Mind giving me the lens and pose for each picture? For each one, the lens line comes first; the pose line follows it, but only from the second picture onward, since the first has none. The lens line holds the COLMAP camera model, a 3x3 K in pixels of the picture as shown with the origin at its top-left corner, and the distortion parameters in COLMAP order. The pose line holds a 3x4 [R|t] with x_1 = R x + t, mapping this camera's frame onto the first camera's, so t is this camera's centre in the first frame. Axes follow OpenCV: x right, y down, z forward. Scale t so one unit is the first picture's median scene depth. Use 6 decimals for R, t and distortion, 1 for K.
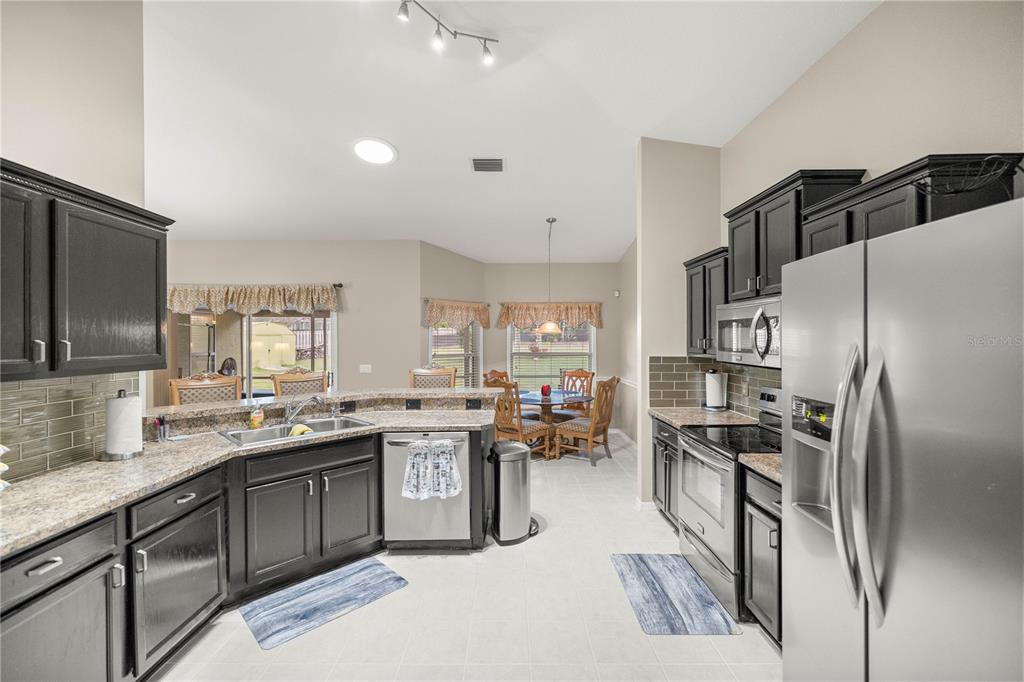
lens RADIAL K [[431.9, 0, 512.7], [0, 431.9, 340.5], [0, 0, 1]] dist [0.000383, -0.000148]
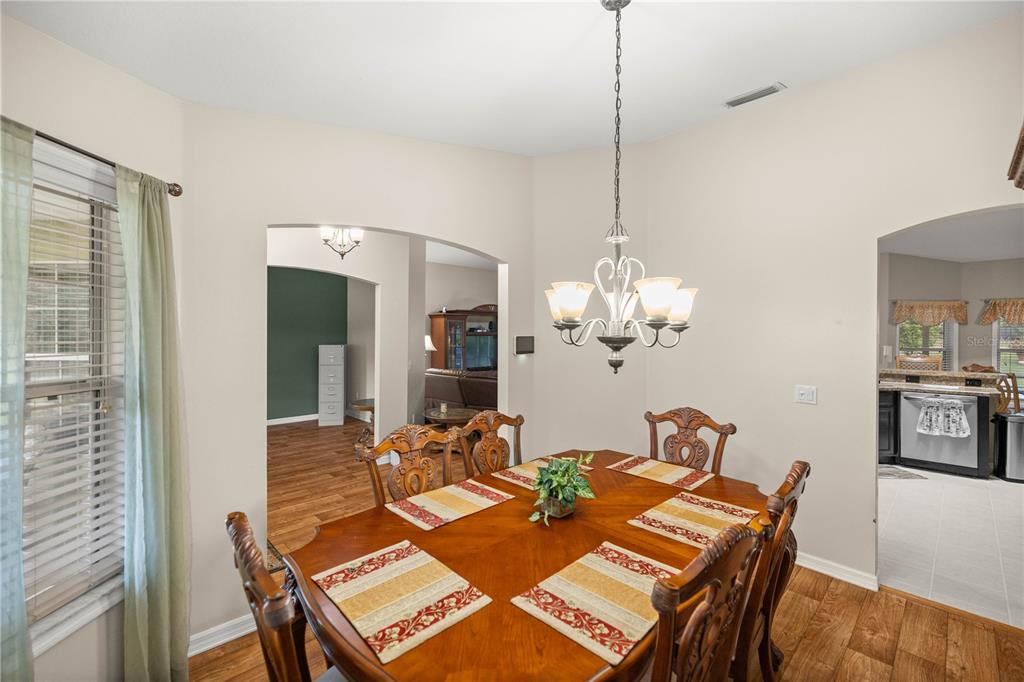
lens RADIAL K [[431.9, 0, 505.0], [0, 431.9, 338.9], [0, 0, 1]] dist [0.000383, -0.000148]
pose [[0.686201, 0.011939, -0.727314, -0.138494], [-0.007863, 0.999929, 0.008995, 0.011777], [0.727369, -0.000454, 0.686246, -1.206847]]
